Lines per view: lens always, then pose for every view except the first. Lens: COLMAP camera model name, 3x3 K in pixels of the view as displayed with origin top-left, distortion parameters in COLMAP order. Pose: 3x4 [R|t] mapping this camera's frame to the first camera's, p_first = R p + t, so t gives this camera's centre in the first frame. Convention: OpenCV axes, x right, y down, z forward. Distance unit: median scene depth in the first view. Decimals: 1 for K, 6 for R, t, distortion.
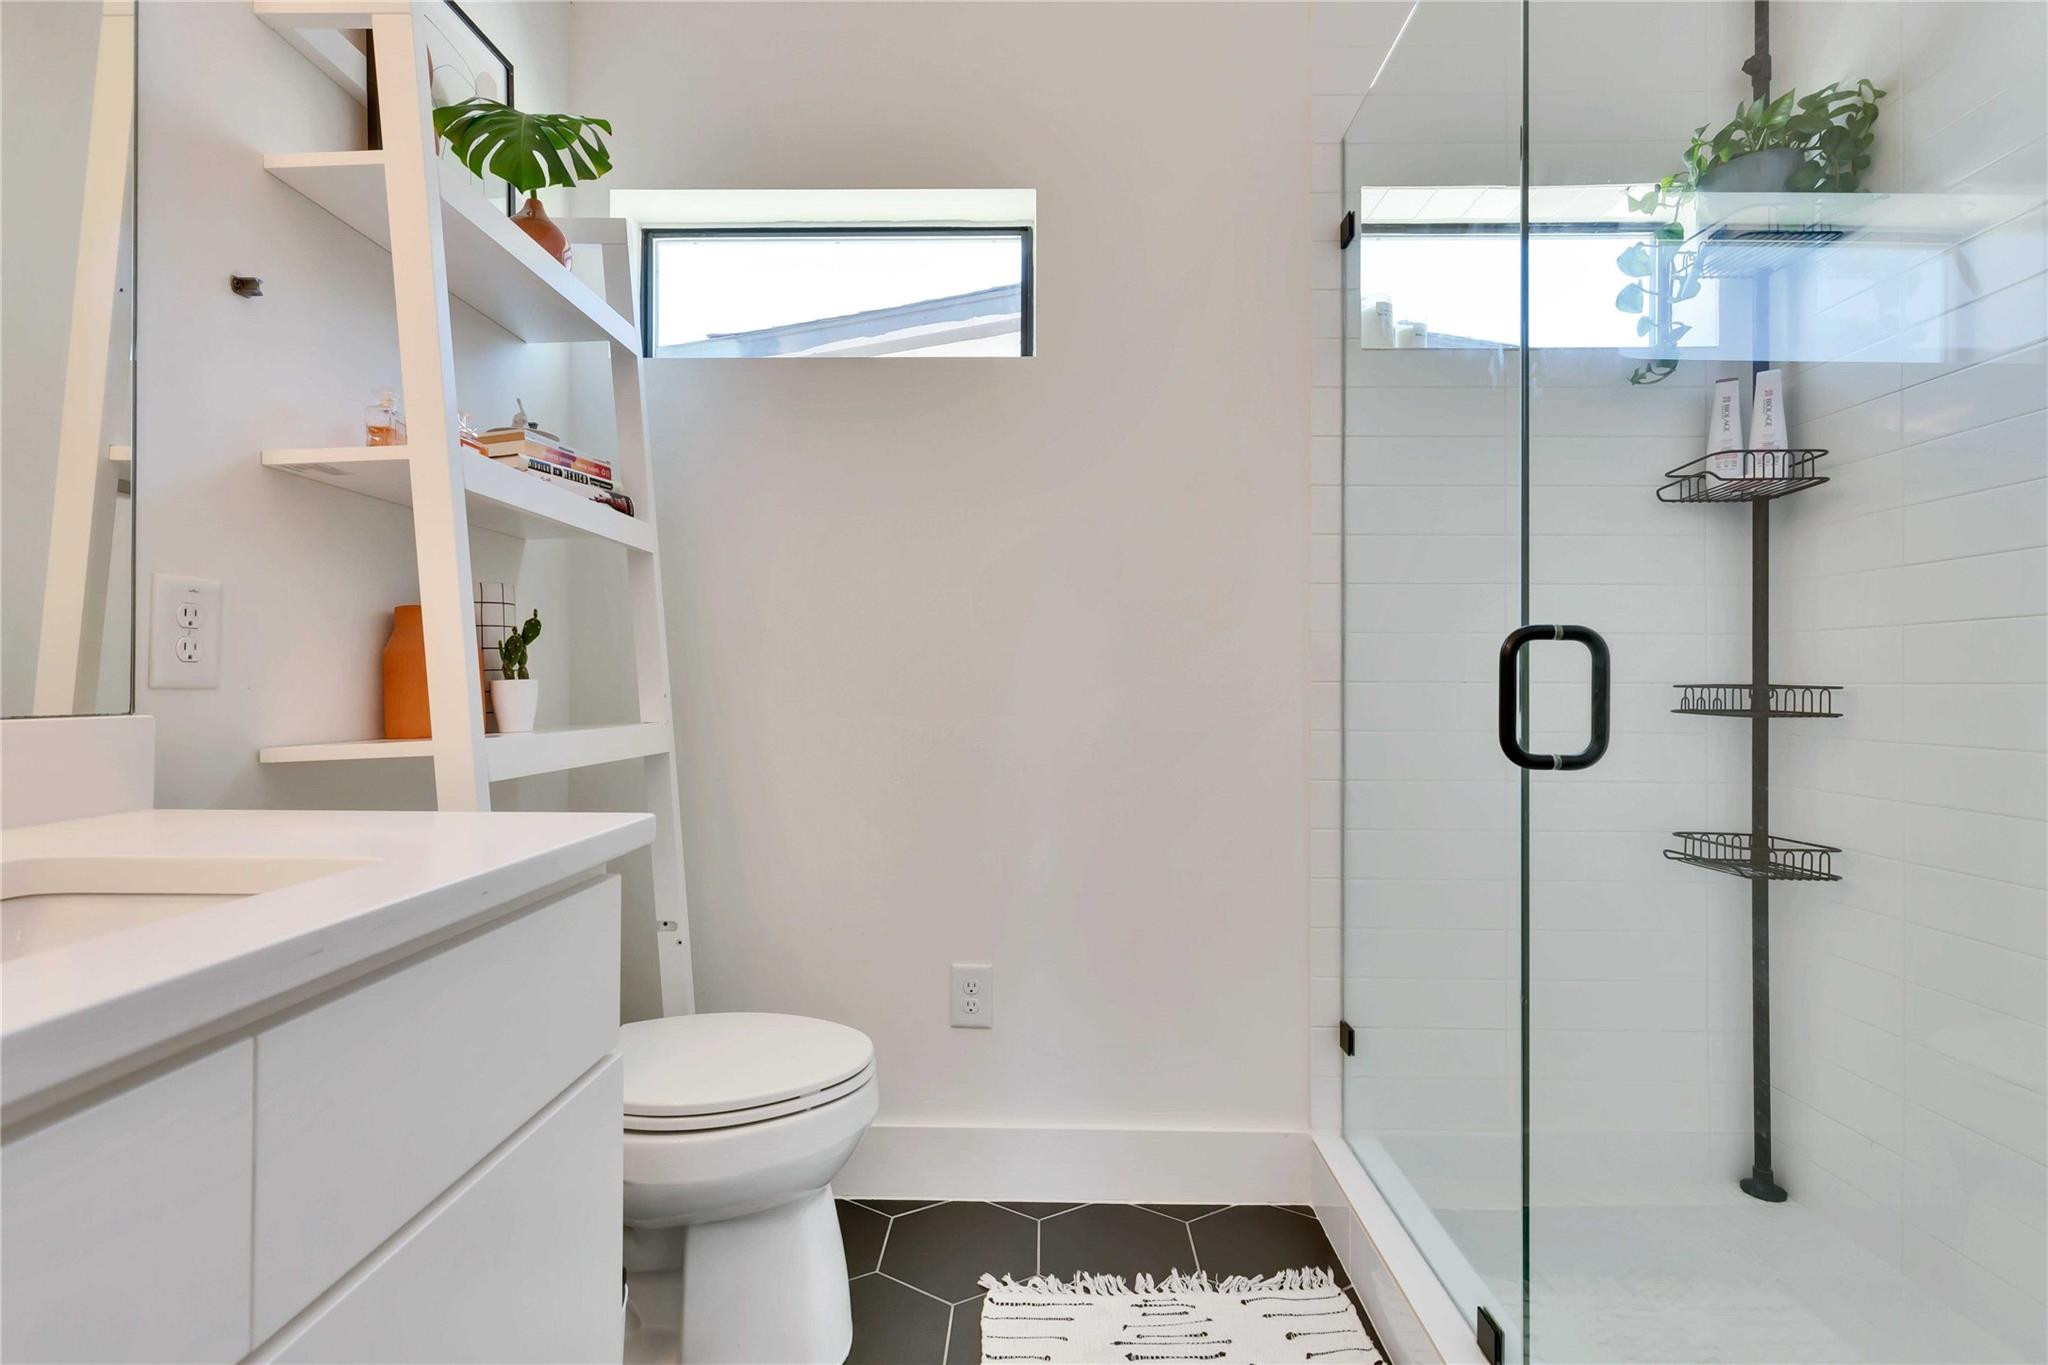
lens RADIAL K [[907.6, 0, 1012.9], [0, 907.6, 676.1], [0, 0, 1]] dist [0.004720, -0.000029]
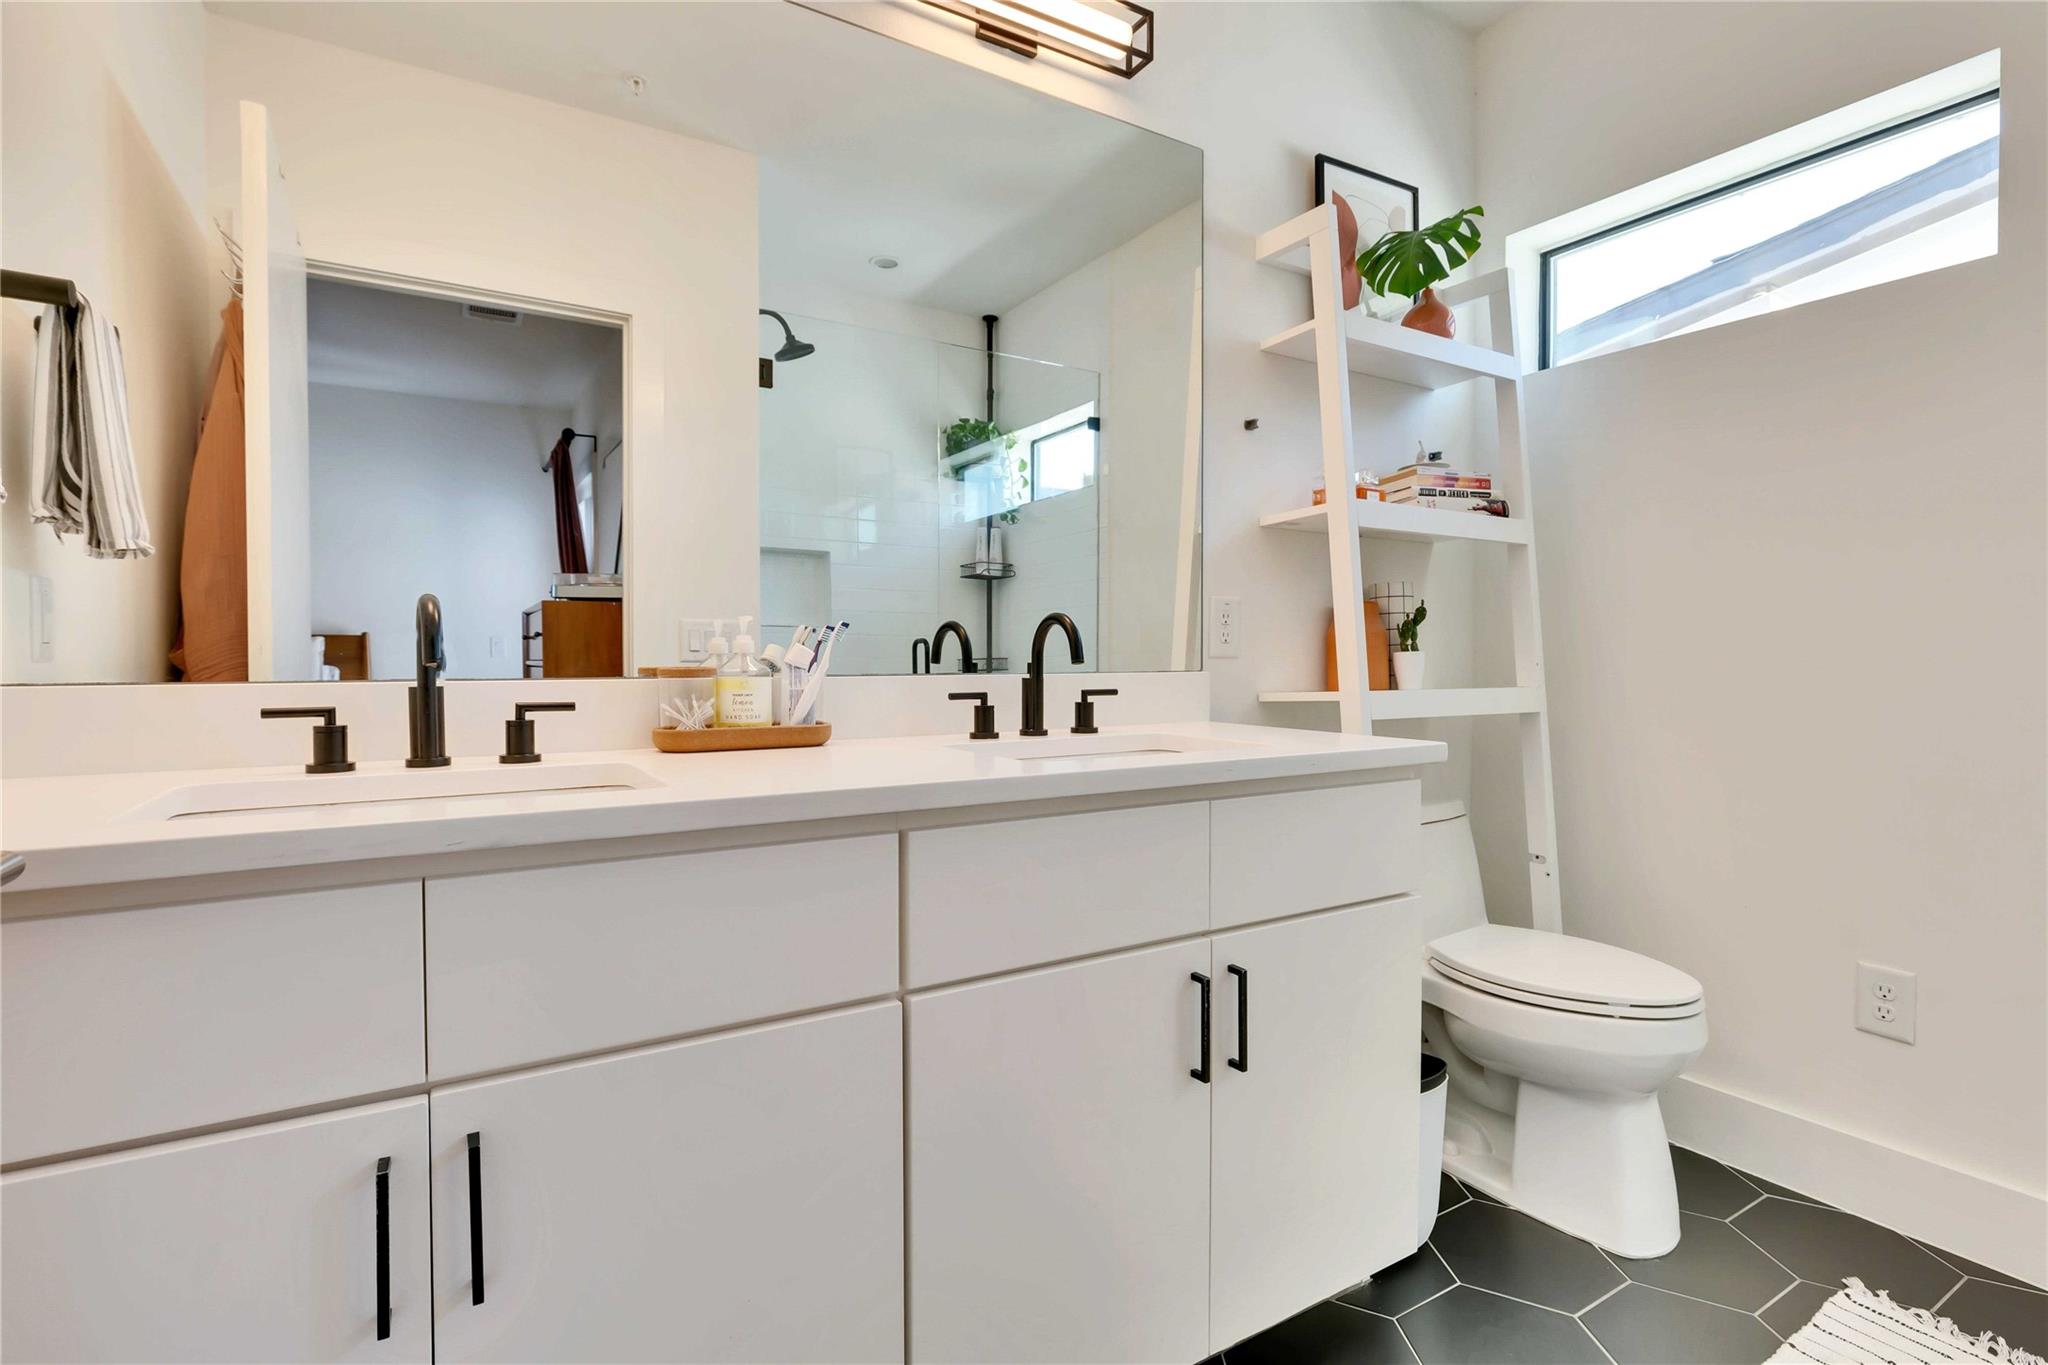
lens RADIAL K [[915.5, 0, 1022.7], [0, 915.5, 678.5], [0, 0, 1]] dist [0.000518, 0.000179]
pose [[0.531484, 0.018001, -0.846877, 0.313062], [0.009472, 0.999585, 0.027191, 0.001247], [0.847016, -0.022473, 0.531093, -0.230008]]
